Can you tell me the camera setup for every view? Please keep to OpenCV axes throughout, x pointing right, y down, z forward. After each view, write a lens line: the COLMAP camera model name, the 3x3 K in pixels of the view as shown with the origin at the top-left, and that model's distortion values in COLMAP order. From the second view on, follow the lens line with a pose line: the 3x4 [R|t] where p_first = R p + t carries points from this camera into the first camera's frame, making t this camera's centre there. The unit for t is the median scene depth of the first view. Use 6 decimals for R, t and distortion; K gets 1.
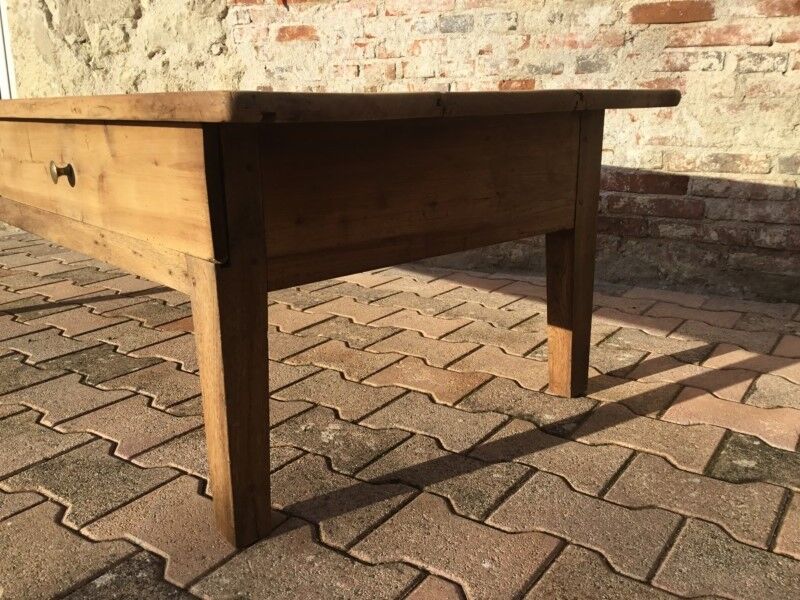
lens RADIAL K [[723.0, 0, 401.0], [0, 723.0, 305.9], [0, 0, 1]] dist [0.094754, -0.172755]
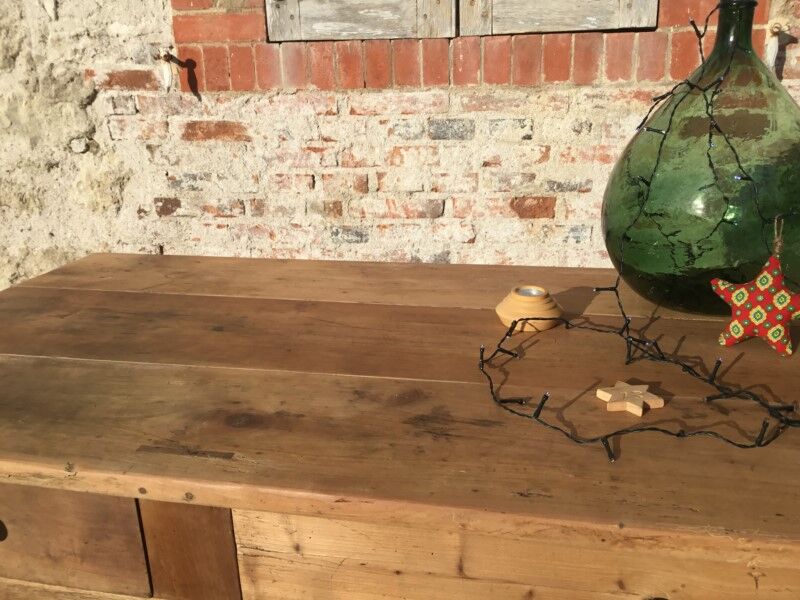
lens RADIAL K [[723.0, 0, 403.3], [0, 723.0, 307.1], [0, 0, 1]] dist [0.094754, -0.172755]
pose [[0.932446, -0.135568, 0.334913, -0.262776], [0.117171, 0.990303, 0.074639, -0.254136], [-0.341783, -0.030354, 0.939288, 0.258964]]
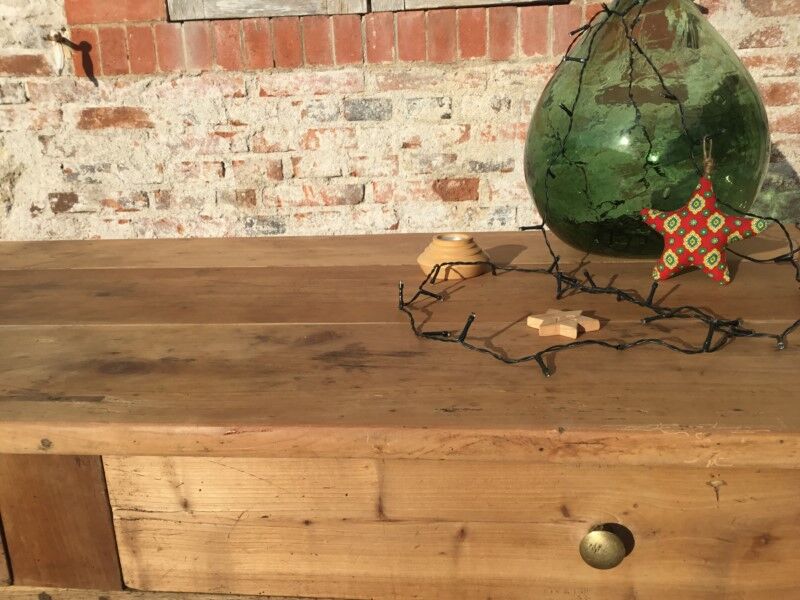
lens RADIAL K [[723.0, 0, 404.2], [0, 723.0, 308.7], [0, 0, 1]] dist [0.094754, -0.172755]
pose [[0.891293, -0.154484, 0.426300, -0.244451], [0.153835, 0.987433, 0.036198, -0.197777], [-0.426534, 0.033317, 0.903857, 0.295070]]
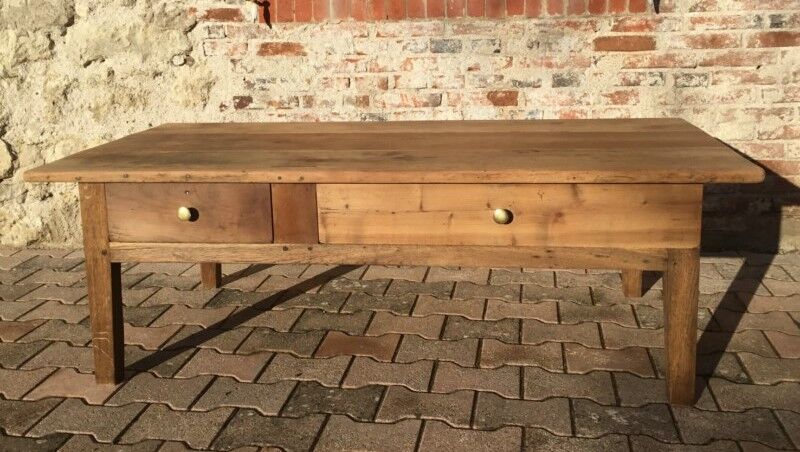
lens RADIAL K [[797.3, 0, 387.8], [0, 797.3, 145.3], [0, 0, 1]] dist [0.084344, 0.000000]
pose [[0.908361, -0.085154, 0.409425, -0.545339], [0.129360, 0.988246, -0.081462, -0.131478], [-0.397676, 0.126960, 0.908700, -0.117495]]
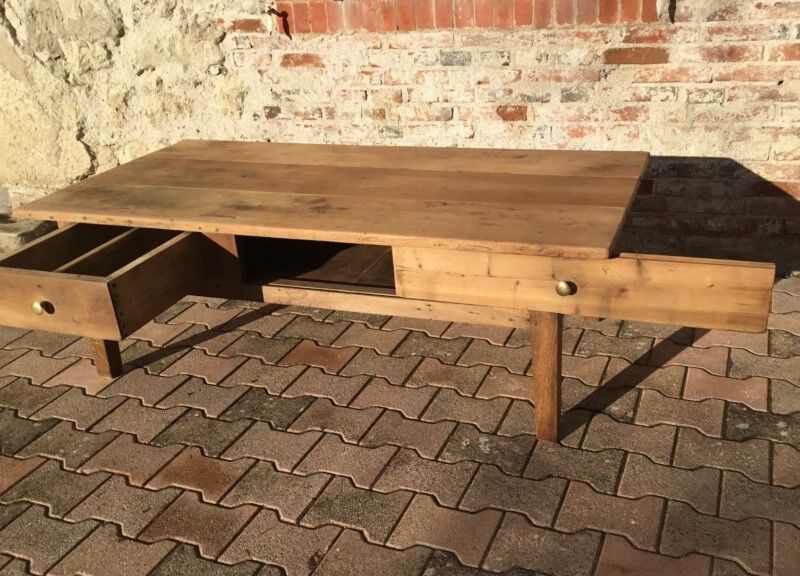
lens RADIAL K [[776.6, 0, 431.8], [0, 776.6, 305.3], [0, 0, 1]] dist [0.055439, 0.000000]
pose [[0.972948, -0.138515, 0.184894, -0.245461], [0.107972, 0.980173, 0.166139, -0.206078], [-0.204241, -0.141682, 0.968613, -0.262193]]
